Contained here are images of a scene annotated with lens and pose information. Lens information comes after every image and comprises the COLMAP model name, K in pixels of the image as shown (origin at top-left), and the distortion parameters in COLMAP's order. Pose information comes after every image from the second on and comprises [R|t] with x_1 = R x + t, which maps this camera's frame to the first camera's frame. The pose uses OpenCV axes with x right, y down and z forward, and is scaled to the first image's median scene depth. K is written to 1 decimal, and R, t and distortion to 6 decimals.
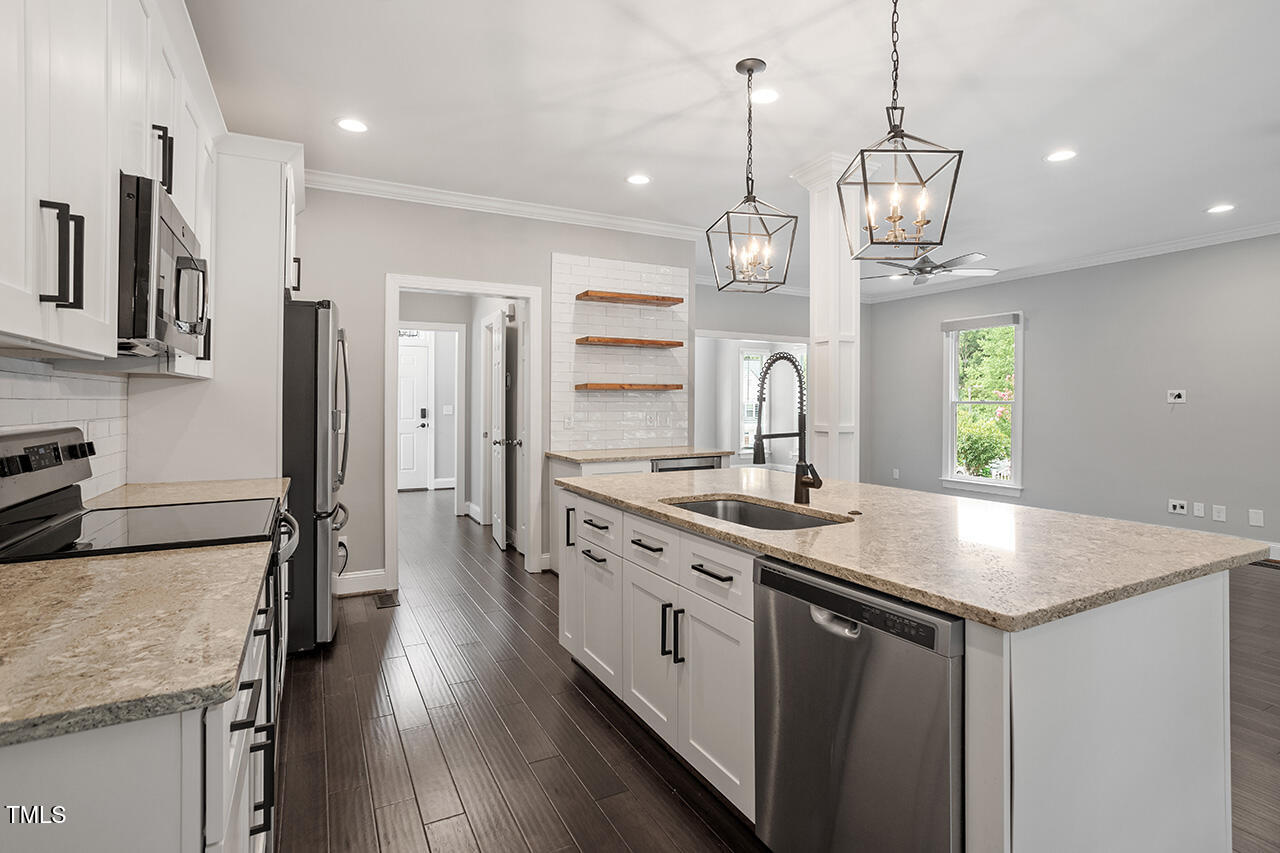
lens RADIAL K [[637.9, 0, 649.9], [0, 637.9, 395.6], [0, 0, 1]] dist [-0.017285, 0.003731]
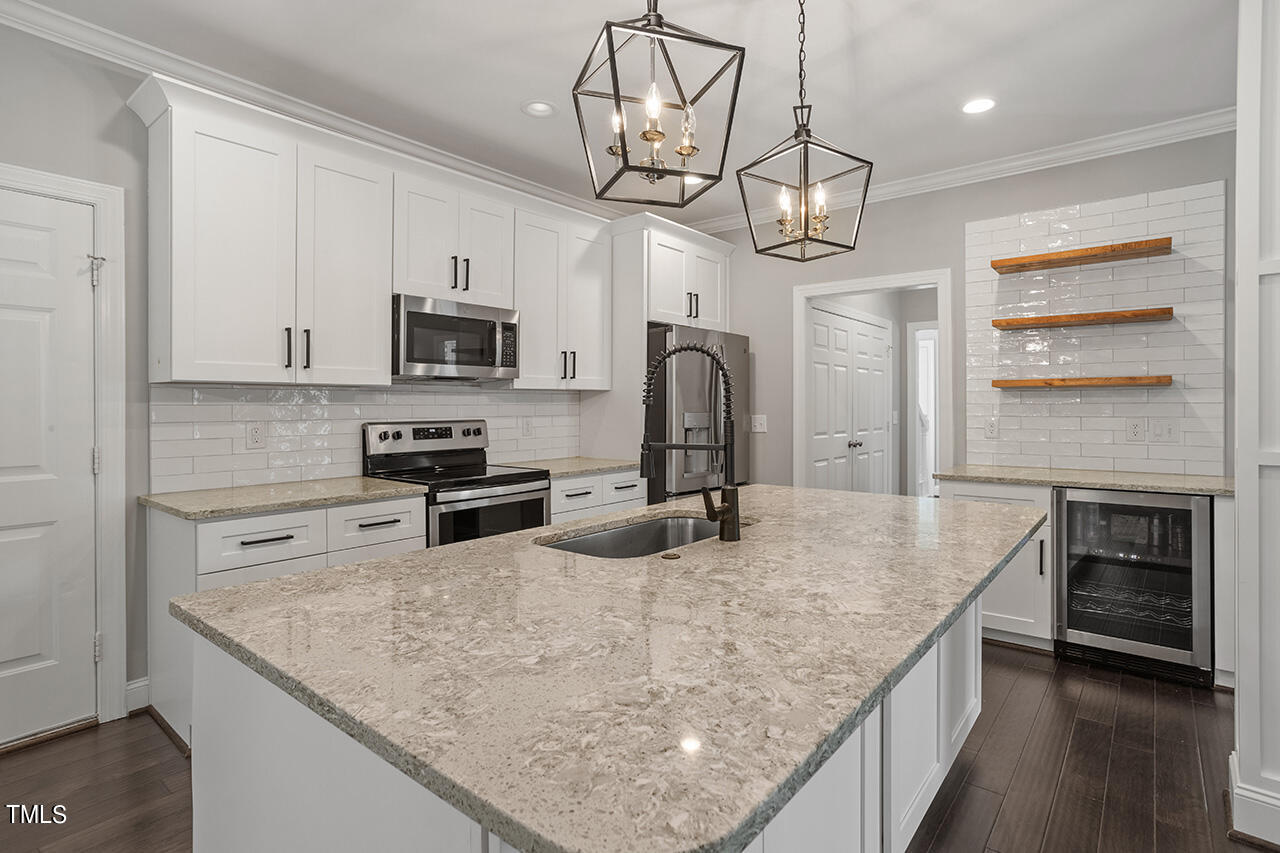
lens RADIAL K [[637.9, 0, 661.5], [0, 637.9, 405.8], [0, 0, 1]] dist [-0.017285, 0.003731]
pose [[0.382253, -0.002439, -0.924054, 0.418810], [0.013093, 0.999910, 0.002777, 0.004009], [0.923965, -0.013160, 0.382251, 0.299576]]
